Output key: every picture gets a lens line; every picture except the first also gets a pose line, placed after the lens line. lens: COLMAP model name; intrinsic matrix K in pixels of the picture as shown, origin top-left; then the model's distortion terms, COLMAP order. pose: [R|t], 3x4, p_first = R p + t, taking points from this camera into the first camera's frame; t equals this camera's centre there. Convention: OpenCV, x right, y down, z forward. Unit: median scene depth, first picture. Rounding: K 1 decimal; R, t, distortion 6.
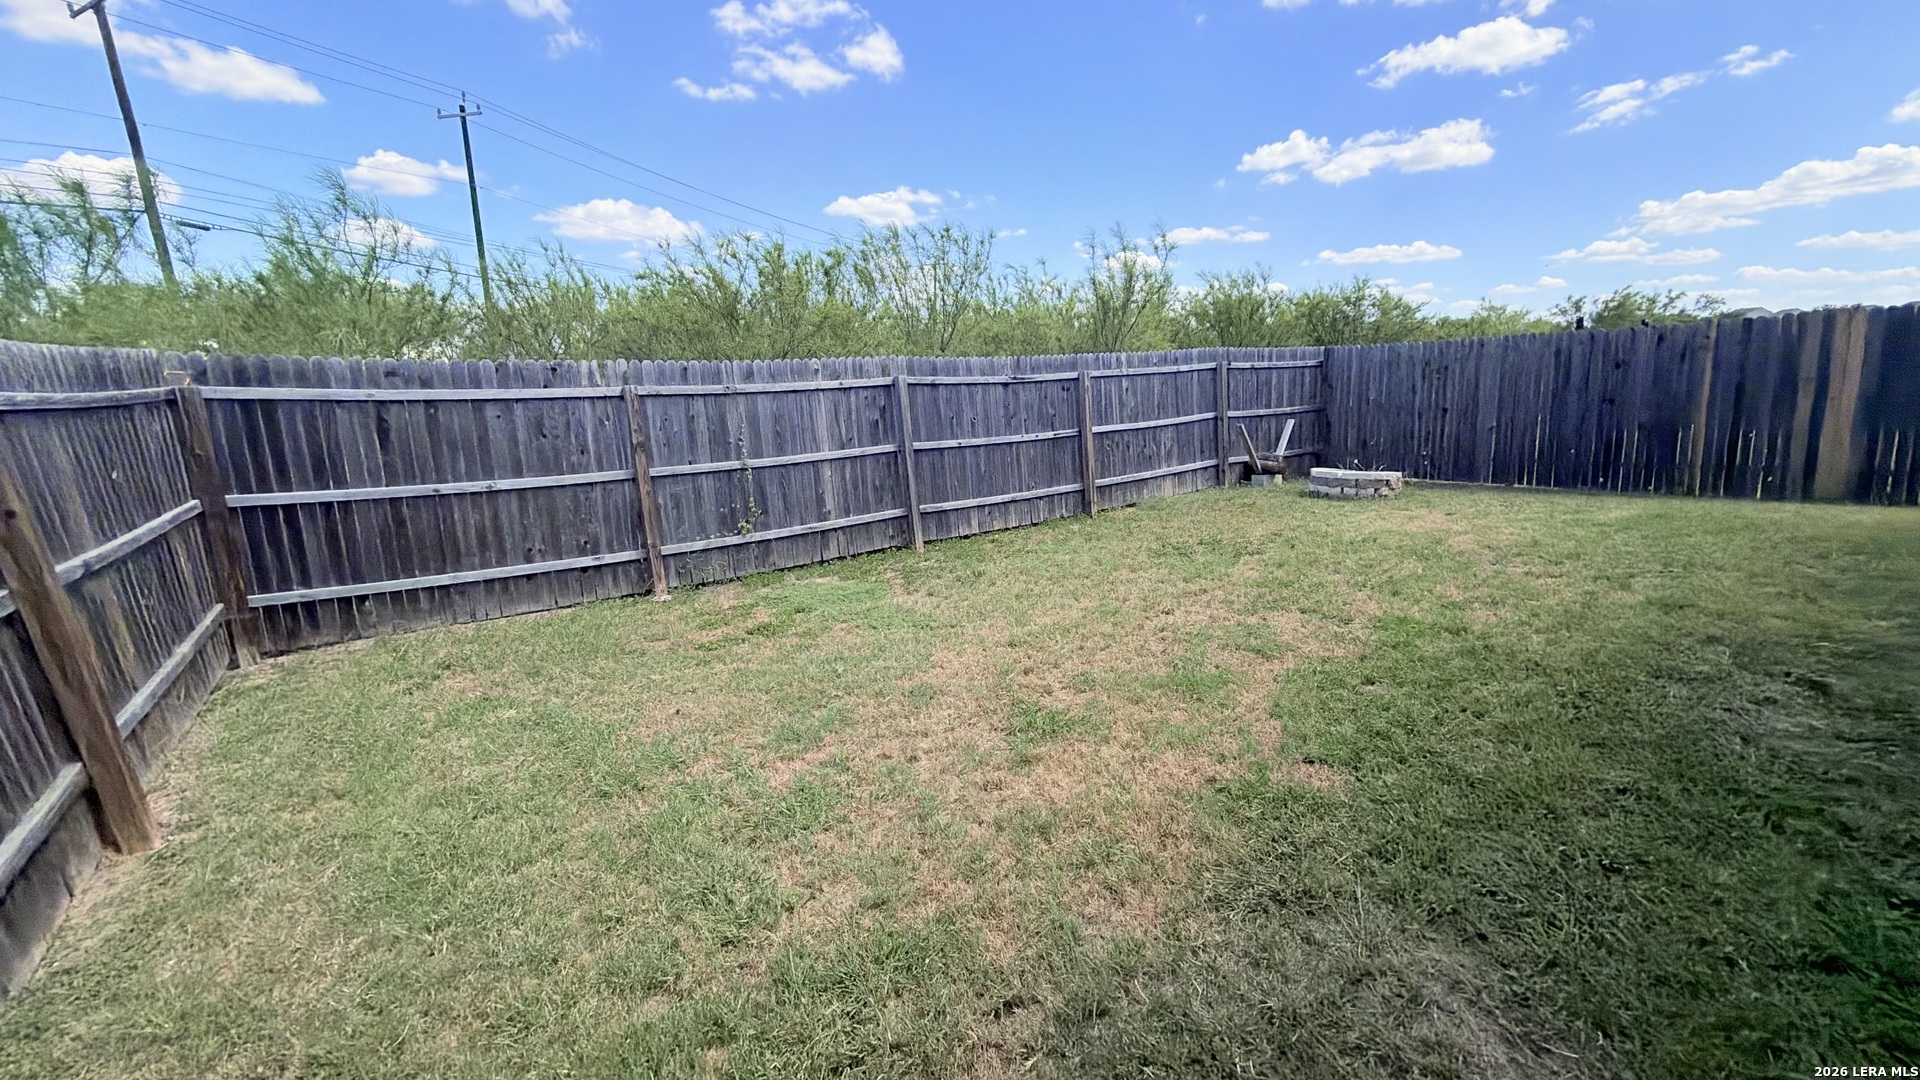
lens RADIAL K [[761.6, 0, 955.0], [0, 761.6, 533.9], [0, 0, 1]] dist [-0.001617, 0.000116]
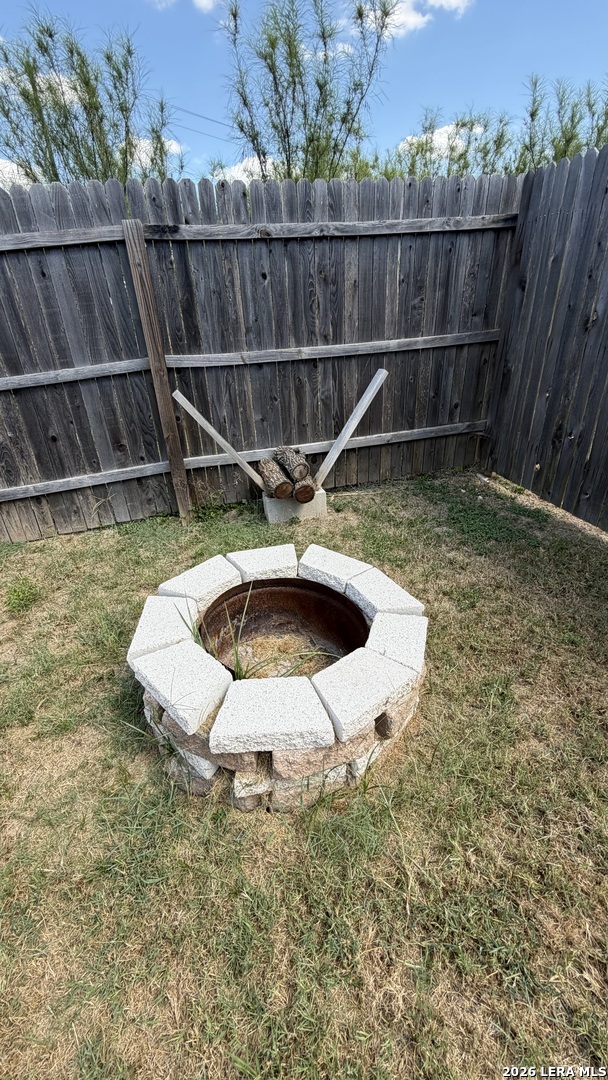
lens RADIAL K [[428.4, 0, 309.6], [0, 428.4, 540.3], [0, 0, 1]] dist [-0.001617, 0.000116]
pose [[0.947069, 0.140278, -0.288759, 0.721331], [-0.039528, 0.943589, 0.328750, -0.201517], [0.318586, -0.299935, 0.899189, 1.074976]]
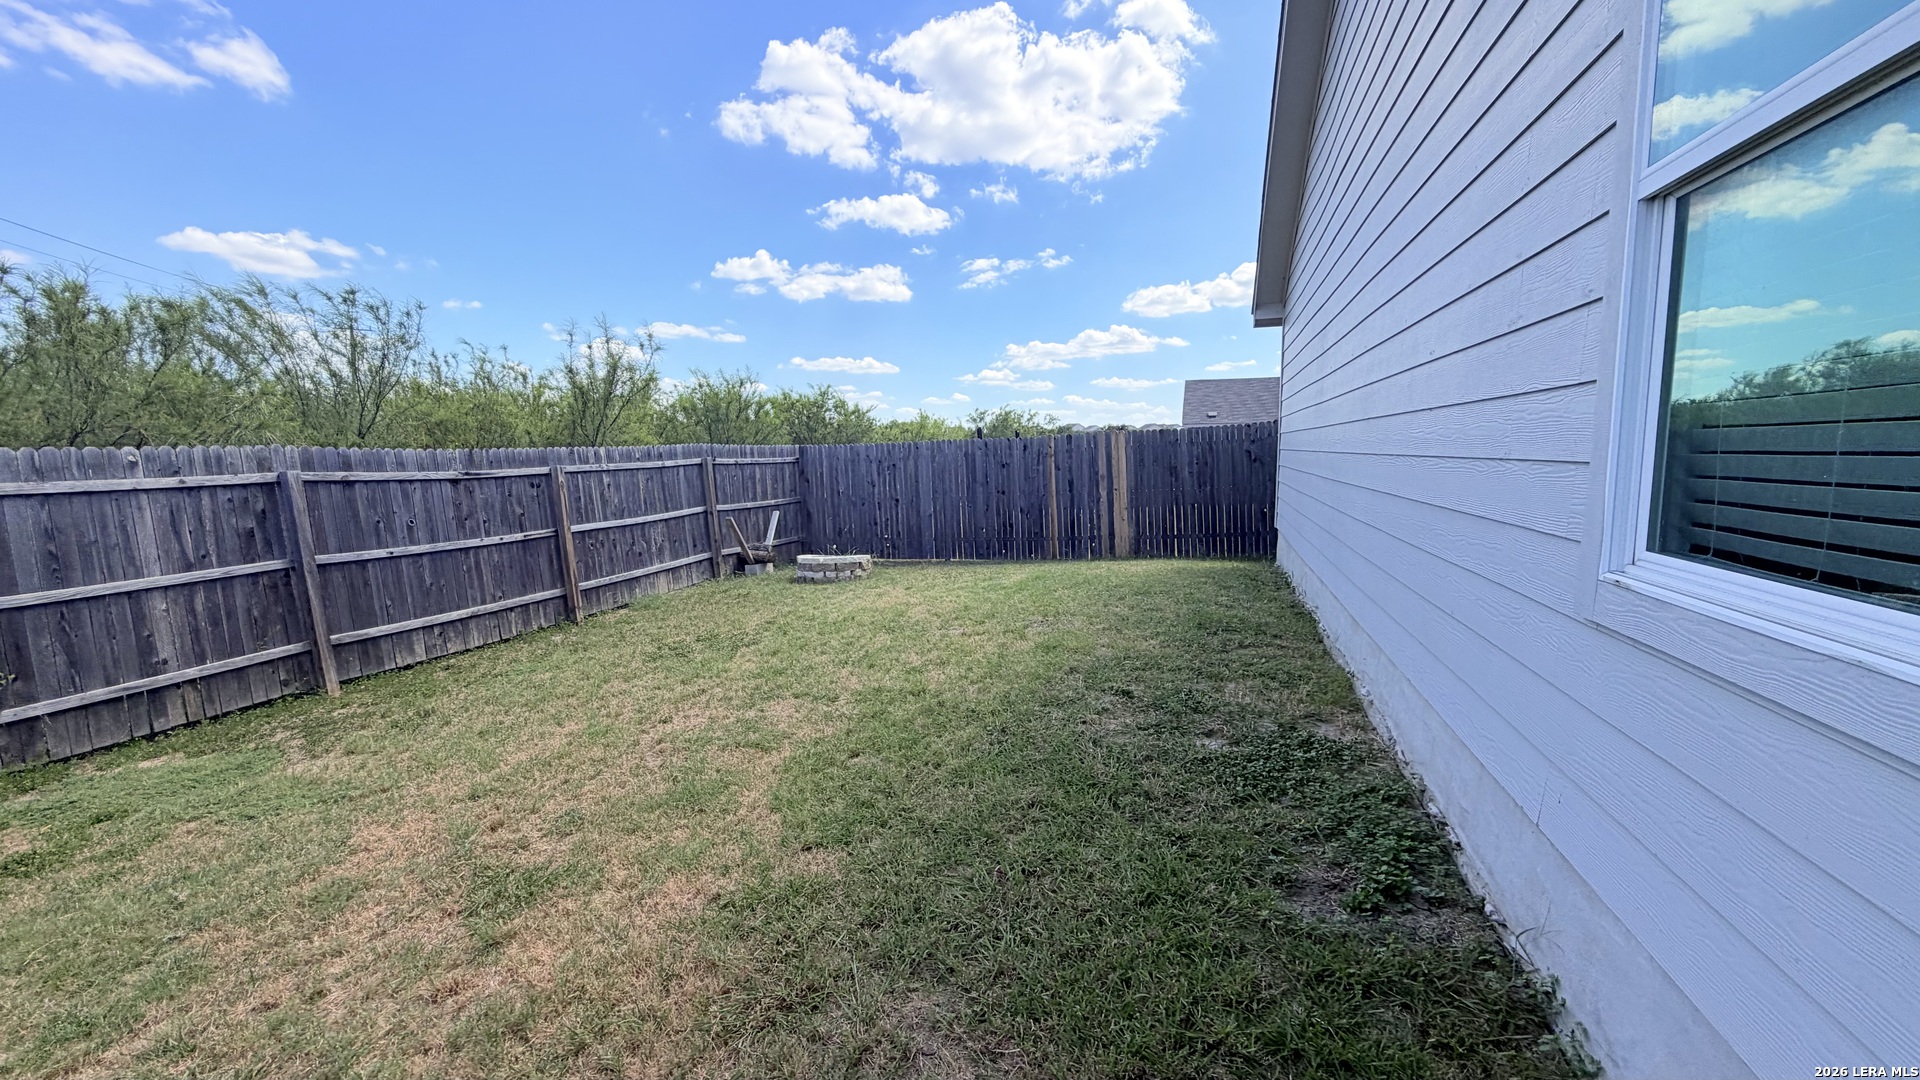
lens RADIAL K [[761.6, 0, 955.0], [0, 761.6, 533.9], [0, 0, 1]] dist [-0.001617, 0.000116]
pose [[0.804472, -0.042921, 0.592438, 0.010766], [0.111254, 0.990623, -0.079303, -0.008452], [-0.583479, 0.129708, 0.801703, -0.003628]]
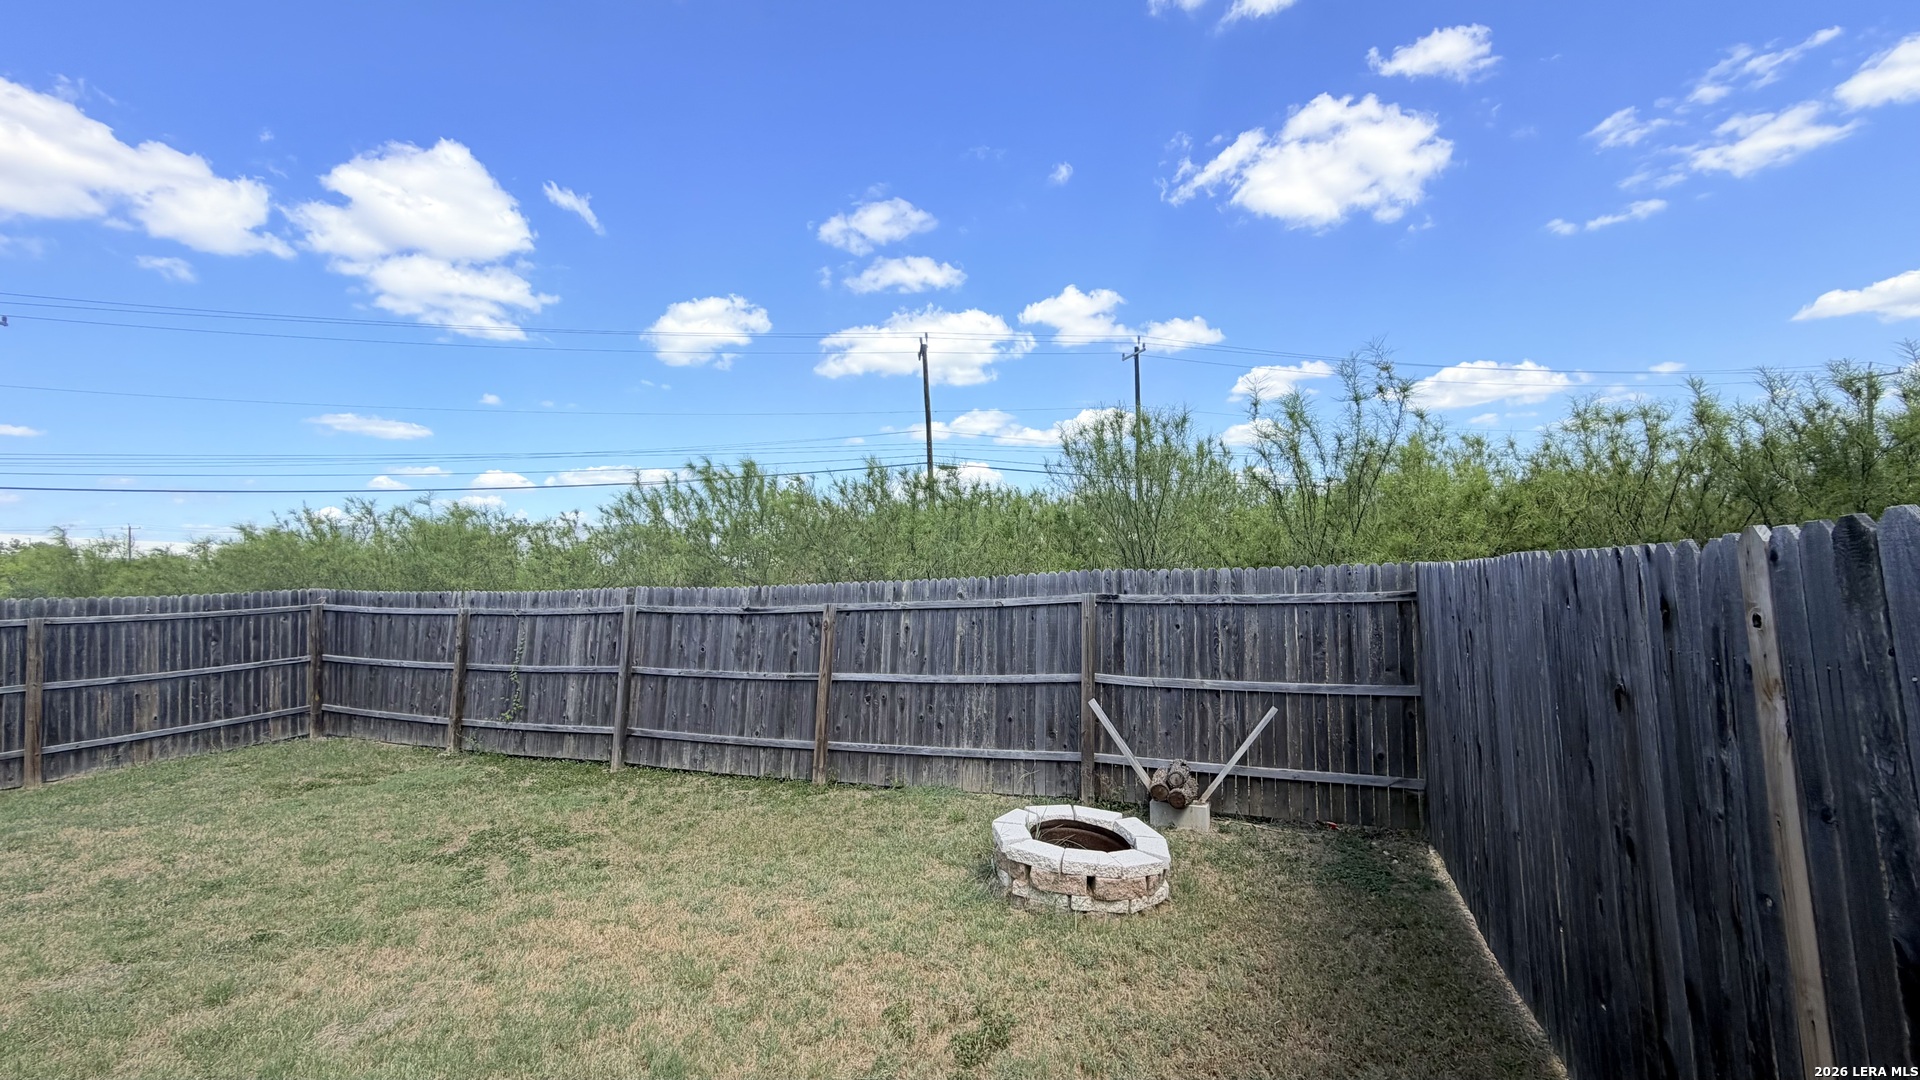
lens RADIAL K [[785.9, 0, 944.2], [0, 785.9, 538.3], [0, 0, 1]] dist [0.000287, 0.000031]
pose [[0.522248, -0.021897, -0.852512, 1.145512], [-0.164133, 0.978399, -0.125678, -0.234213], [0.836850, 0.205560, 0.507373, 0.784210]]
